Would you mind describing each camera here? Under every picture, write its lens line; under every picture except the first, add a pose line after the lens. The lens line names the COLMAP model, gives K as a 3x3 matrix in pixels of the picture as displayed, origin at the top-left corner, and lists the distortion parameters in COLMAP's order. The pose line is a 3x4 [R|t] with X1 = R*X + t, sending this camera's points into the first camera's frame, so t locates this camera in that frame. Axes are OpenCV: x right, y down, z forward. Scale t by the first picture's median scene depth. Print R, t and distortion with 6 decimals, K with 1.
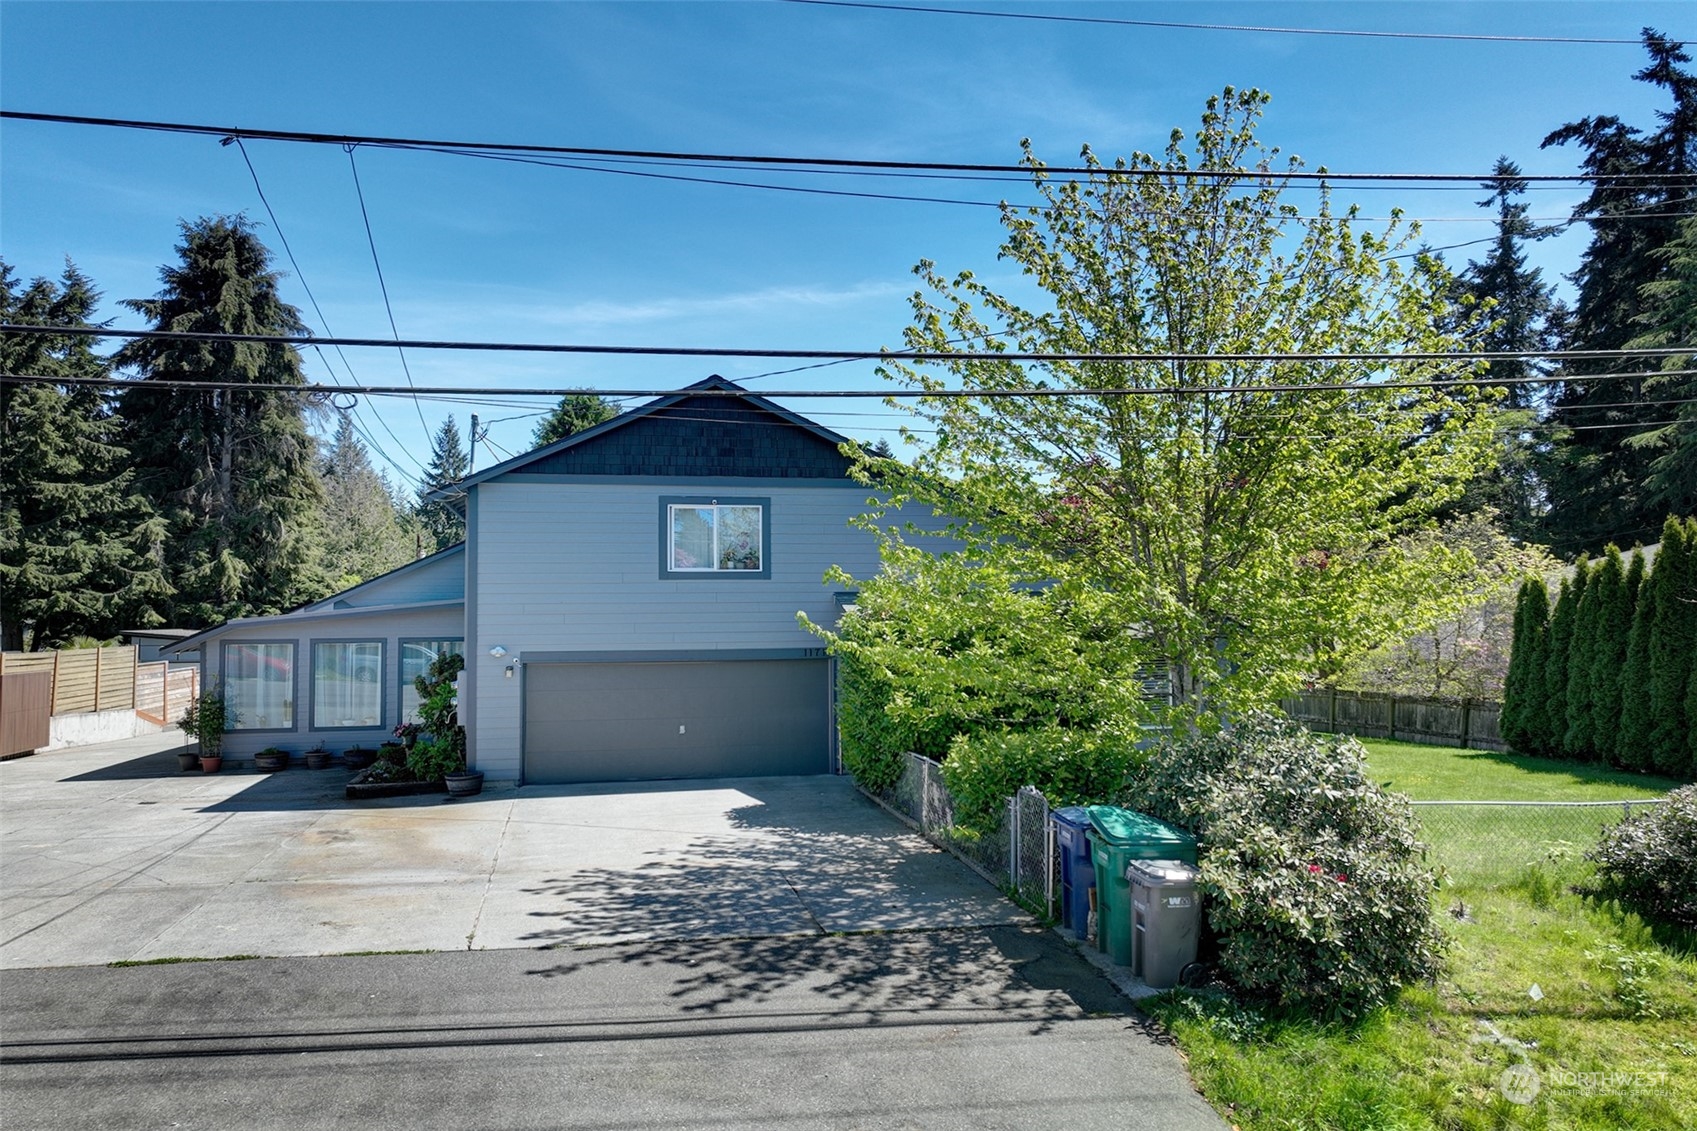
lens RADIAL K [[1172.6, 0, 848.5], [0, 1172.6, 565.5], [0, 0, 1]] dist [0.008482, 0.005104]
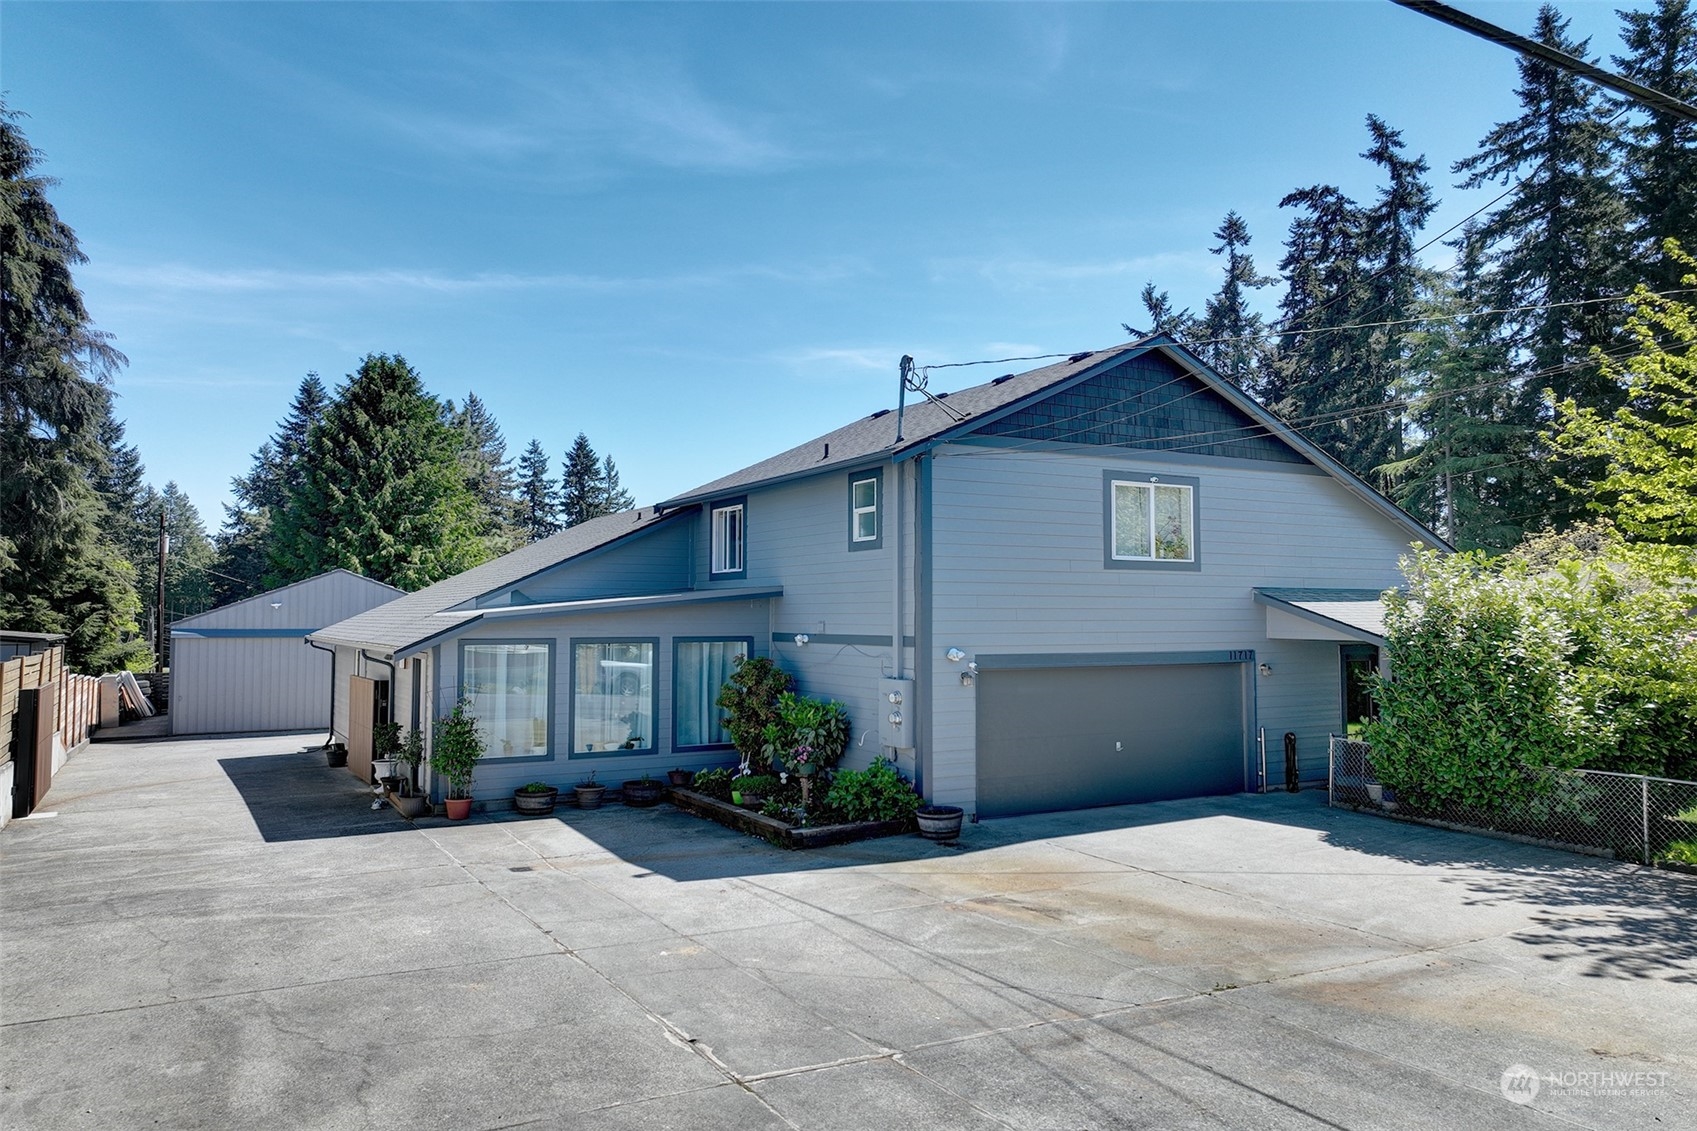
lens RADIAL K [[1161.9, 0, 848.5], [0, 1161.9, 565.5], [0, 0, 1]] dist [-0.004855, 0.002371]
pose [[0.954183, 0.021302, 0.298465, -0.197801], [-0.020860, 0.999772, -0.004667, 0.005876], [-0.298496, -0.001773, 0.954409, 0.087699]]
